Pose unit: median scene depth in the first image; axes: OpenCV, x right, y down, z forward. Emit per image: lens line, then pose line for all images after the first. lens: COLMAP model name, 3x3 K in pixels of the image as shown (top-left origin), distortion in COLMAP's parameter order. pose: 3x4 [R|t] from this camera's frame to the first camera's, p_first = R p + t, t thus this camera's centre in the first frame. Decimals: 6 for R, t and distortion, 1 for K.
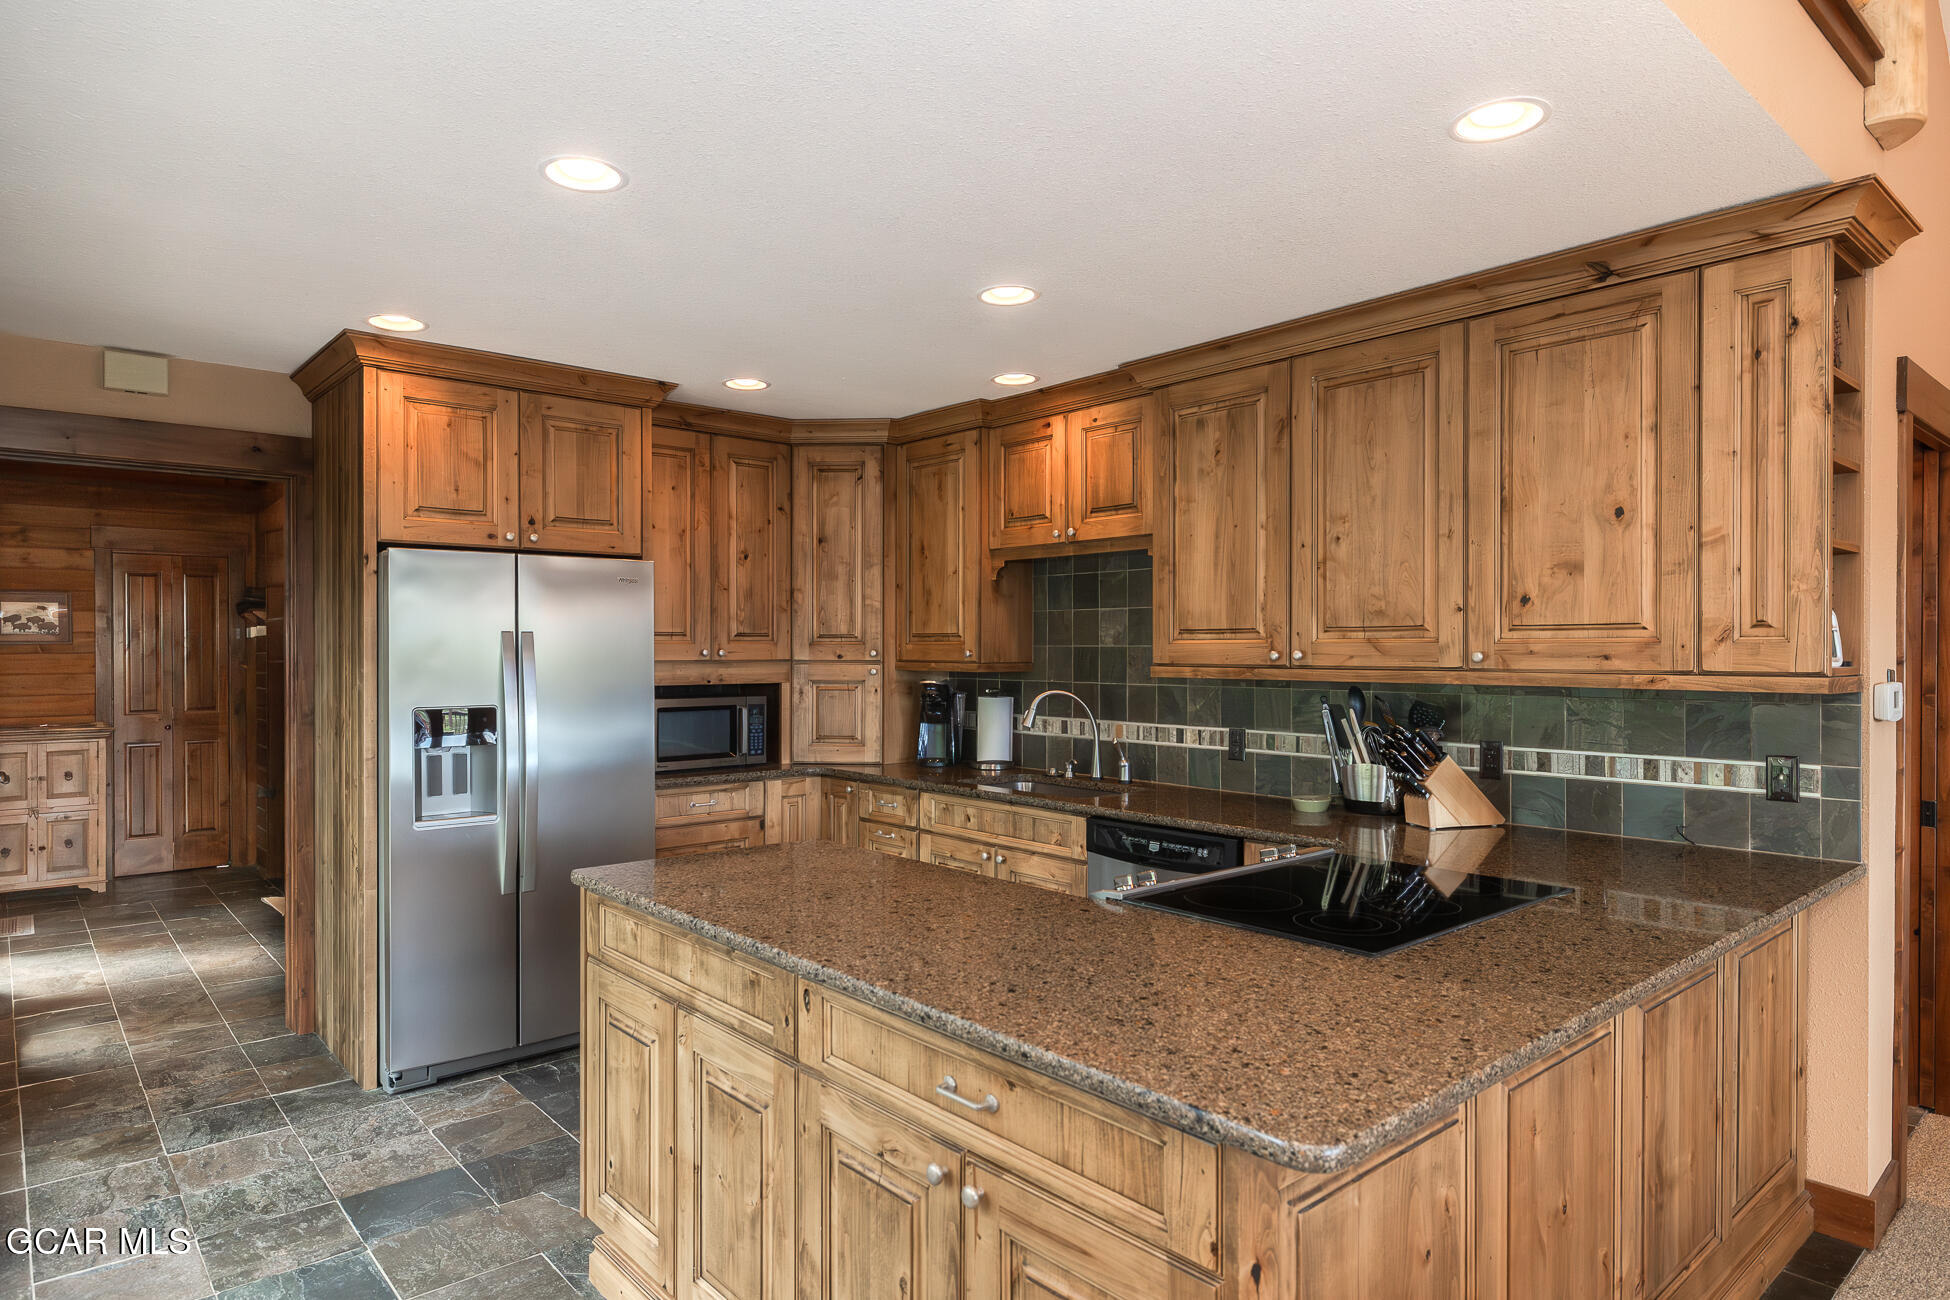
lens RADIAL K [[1130.1, 0, 983.1], [0, 1130.1, 657.9], [0, 0, 1]] dist [-0.000884, 0.001959]
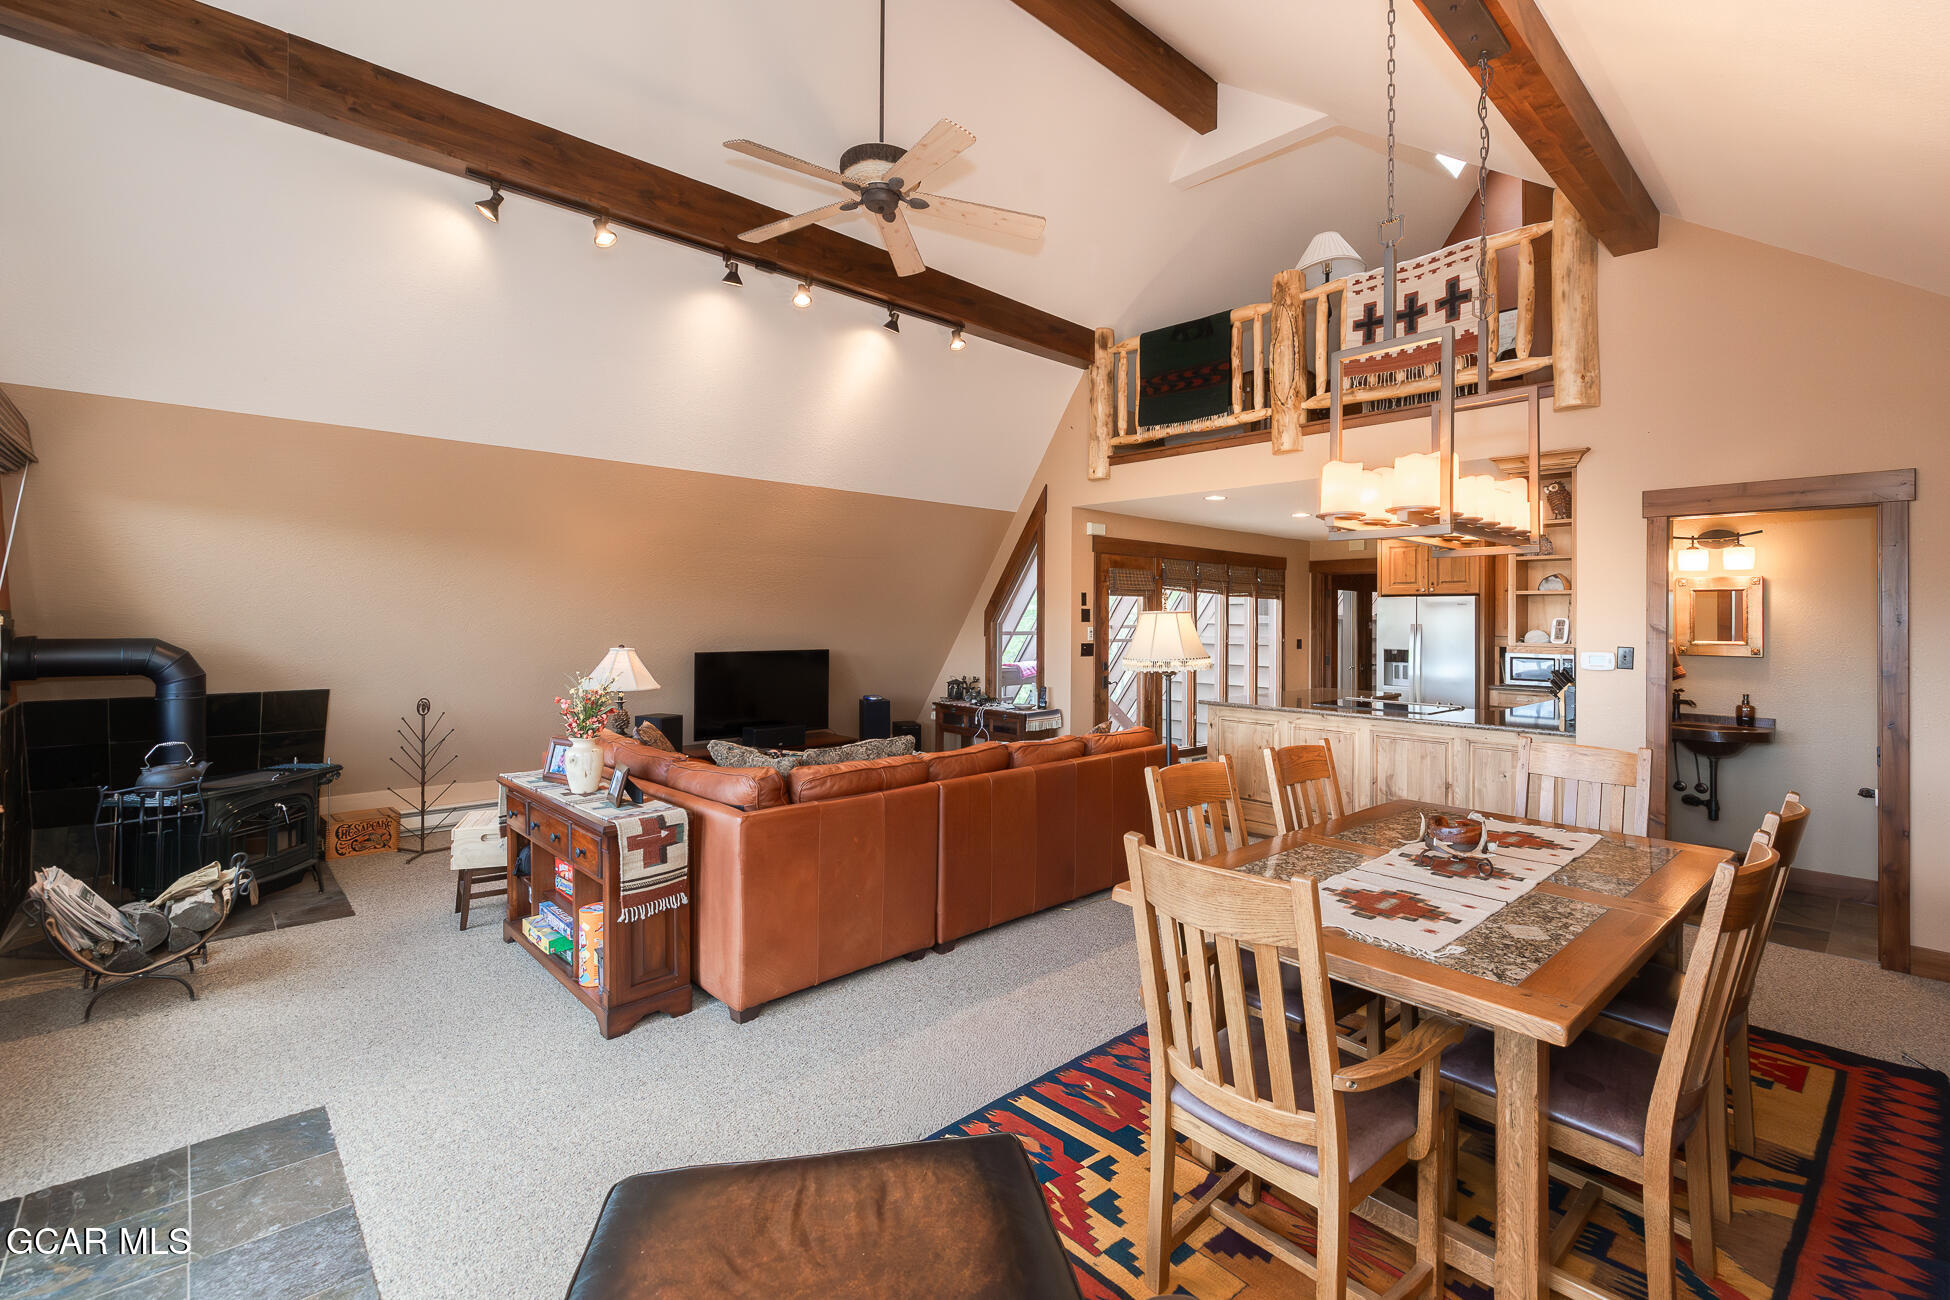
lens RADIAL K [[859.3, 0, 1005.2], [0, 859.3, 609.6], [0, 0, 1]] dist [0.003913, 0.001531]
pose [[0.063772, -0.014449, -0.997860, 1.531101], [-0.019436, 0.999688, -0.015718, -0.005629], [0.997775, 0.020396, 0.063471, -0.148084]]
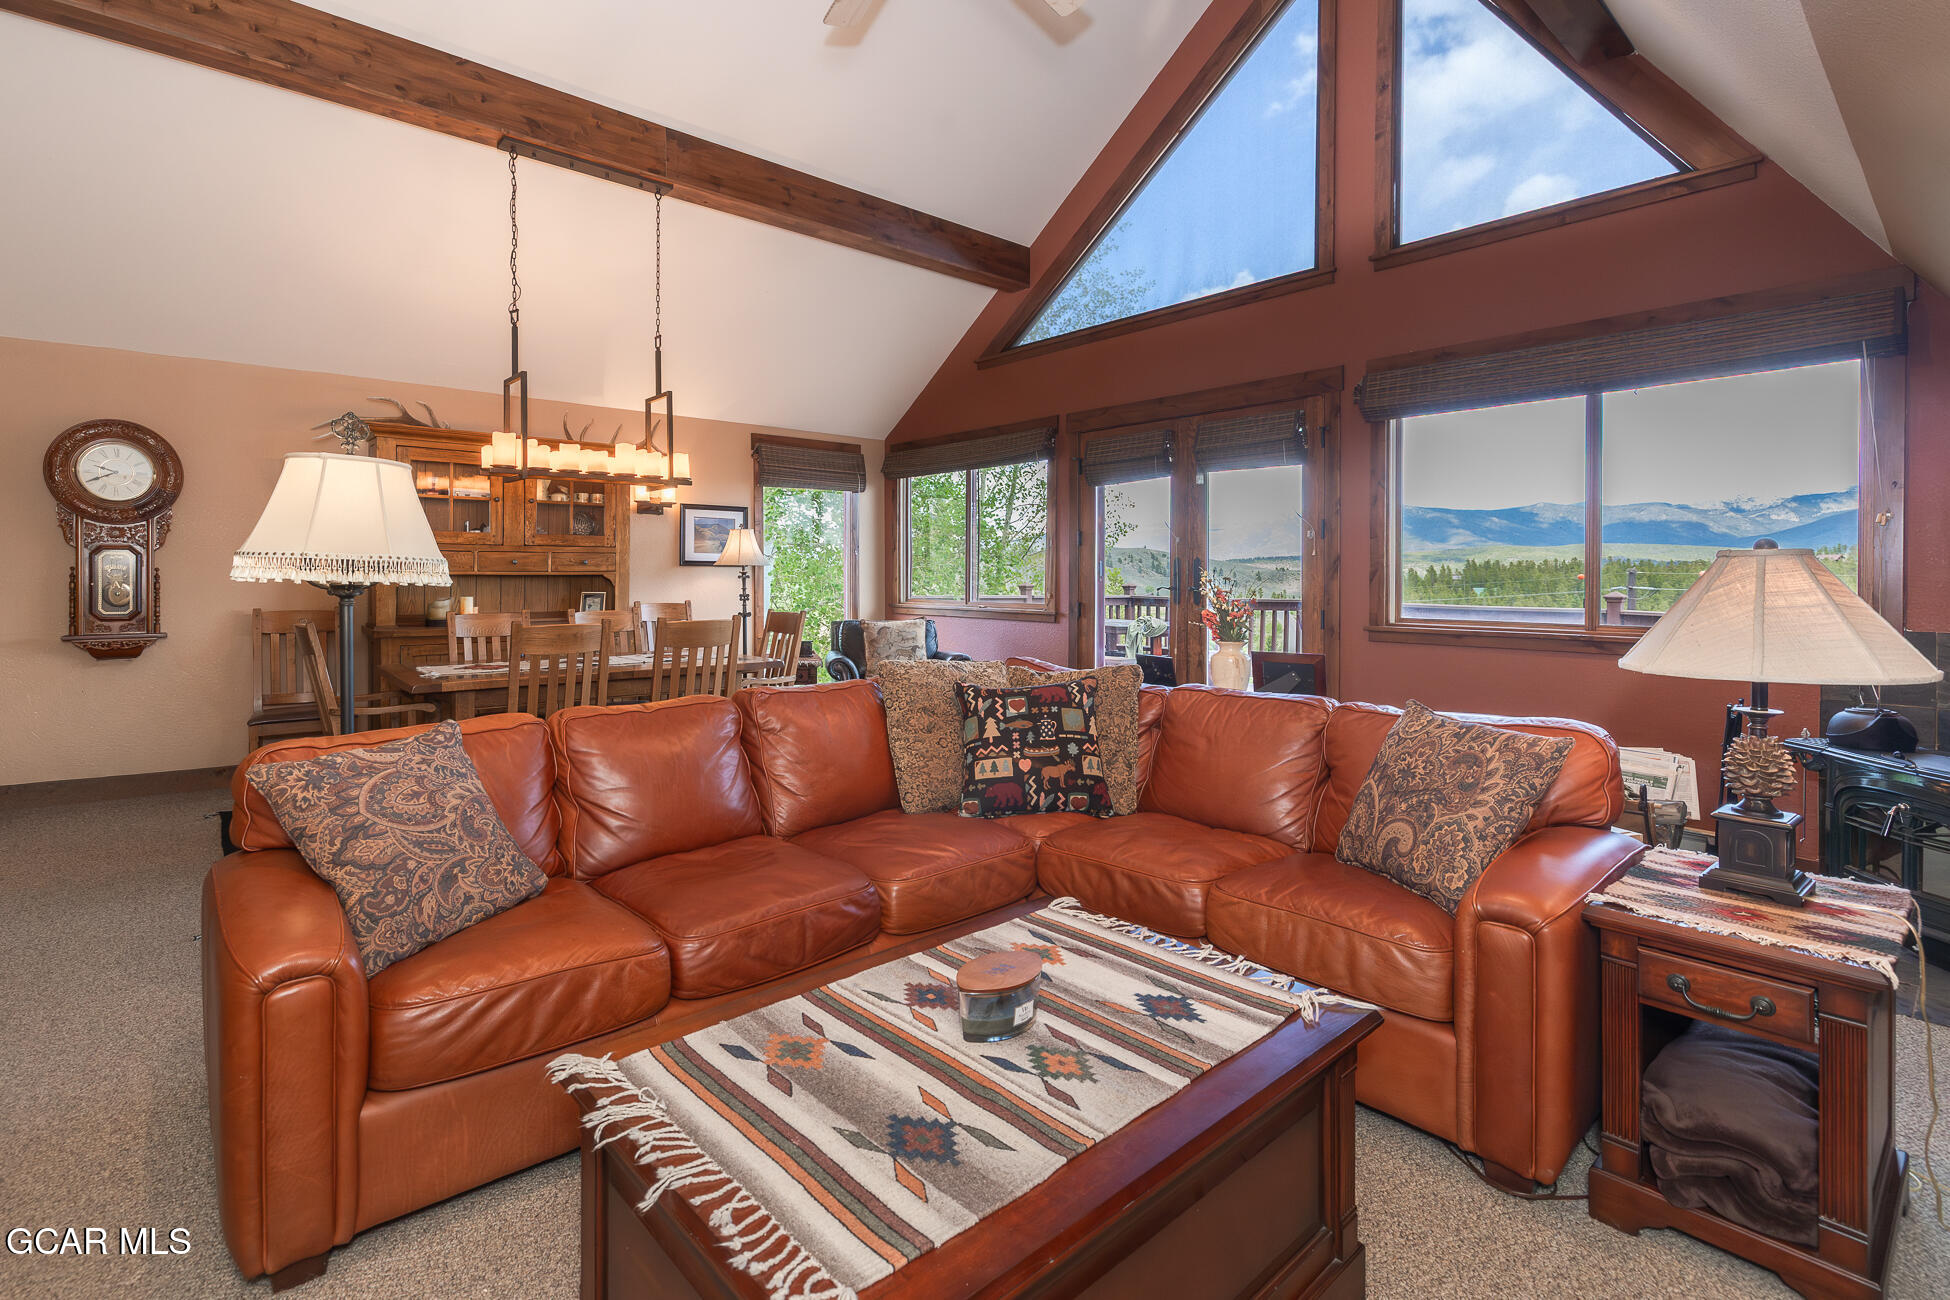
lens RADIAL K [[916.4, 0, 887.6], [0, 916.4, 574.8], [0, 0, 1]] dist [0.007562, 0.001469]
pose [[0.037507, 0.000633, 0.999296, -0.167200], [0.006182, 0.999981, -0.000865, 0.047915], [-0.999277, 0.006210, 0.037502, -0.216453]]
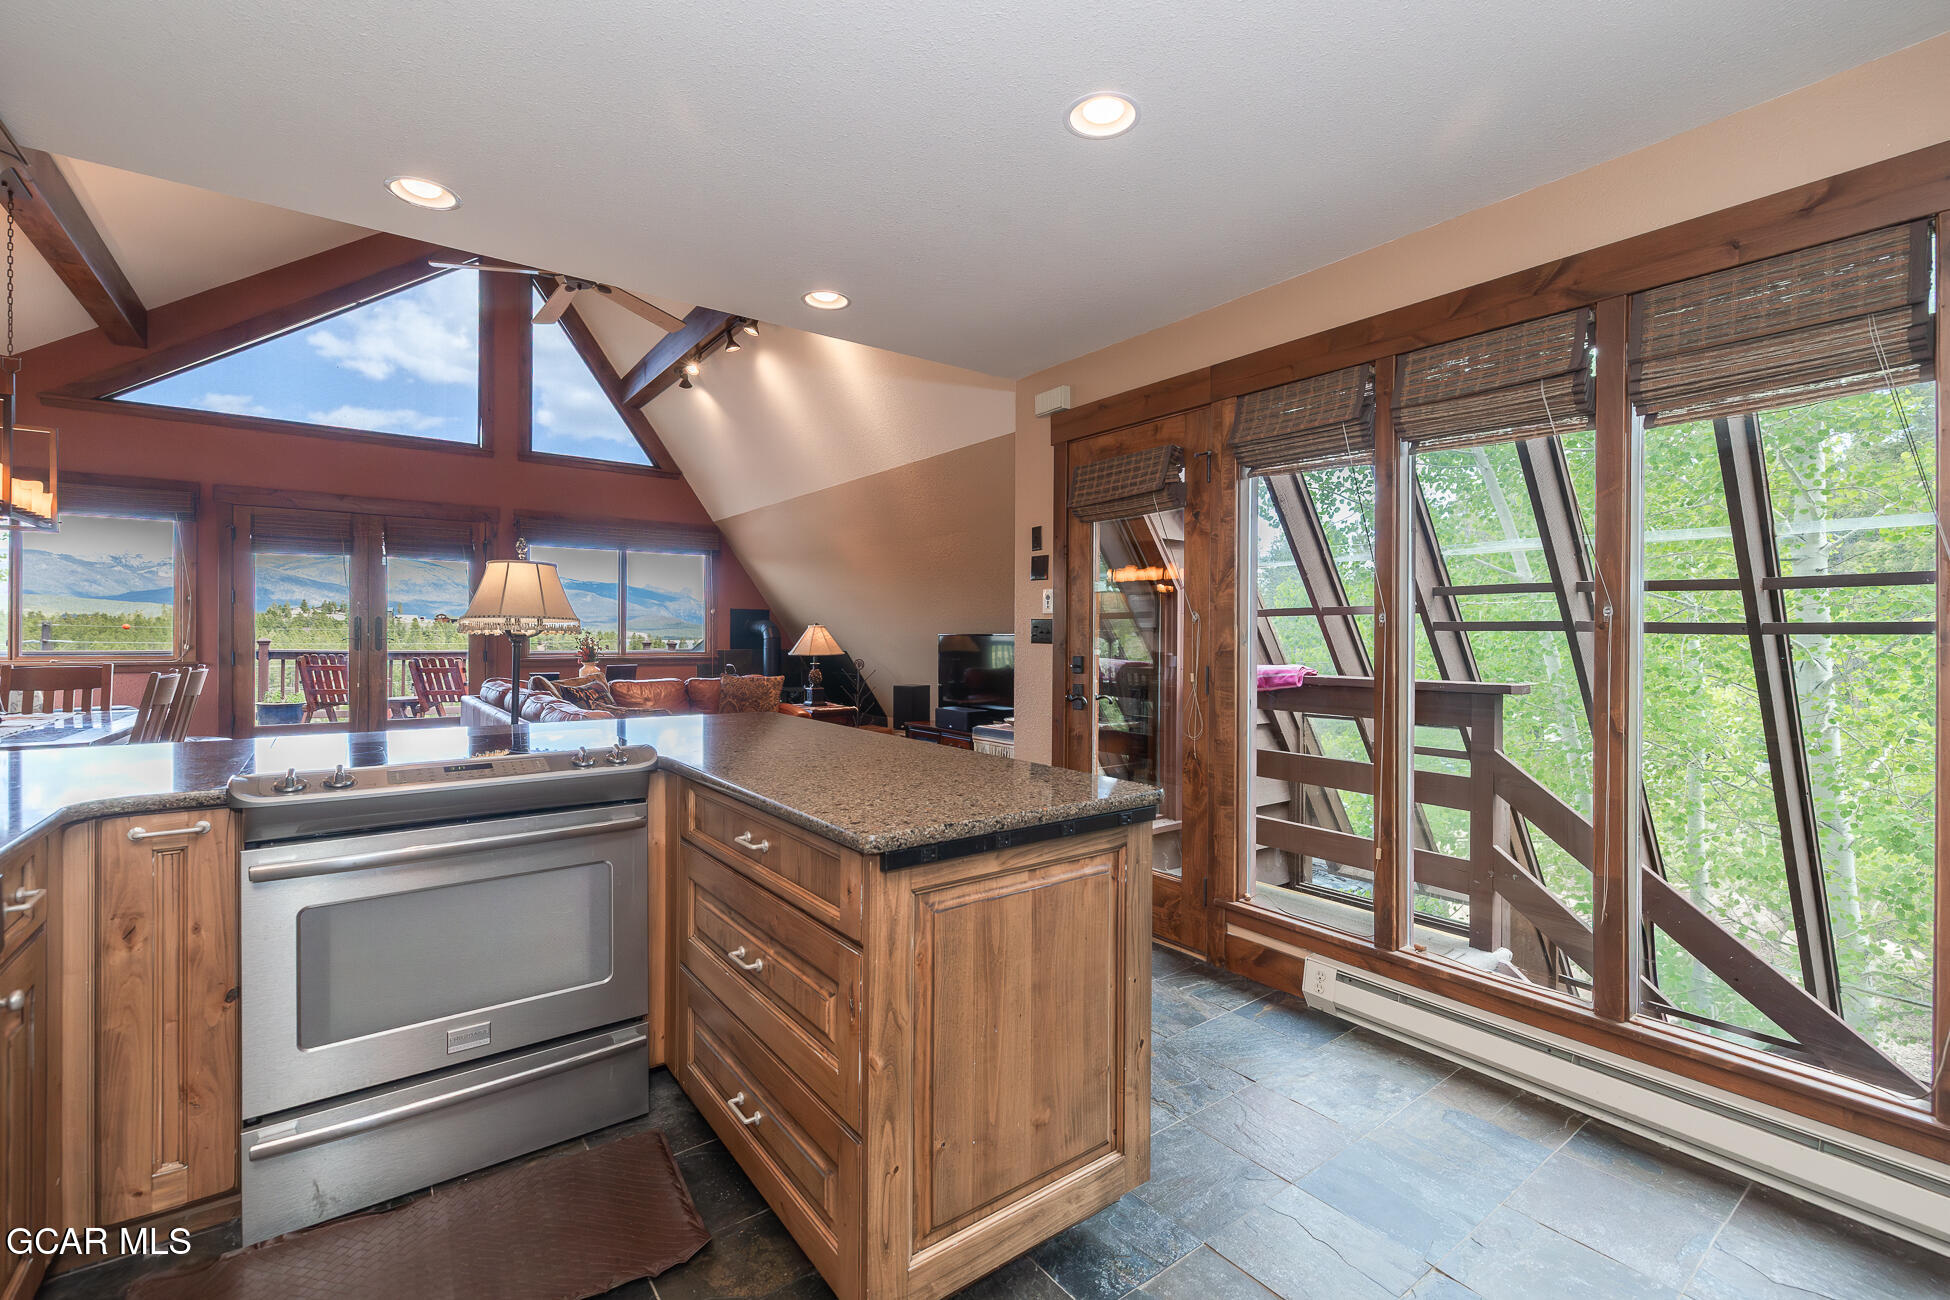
lens RADIAL K [[859.3, 0, 987.0], [0, 859.3, 642.5], [0, 0, 1]] dist [0.003913, 0.001531]
pose [[-0.997362, -0.005330, 0.072397, -0.173668], [-0.004026, 0.999827, 0.018145, 0.039619], [-0.072481, 0.017806, -0.997211, 1.036002]]
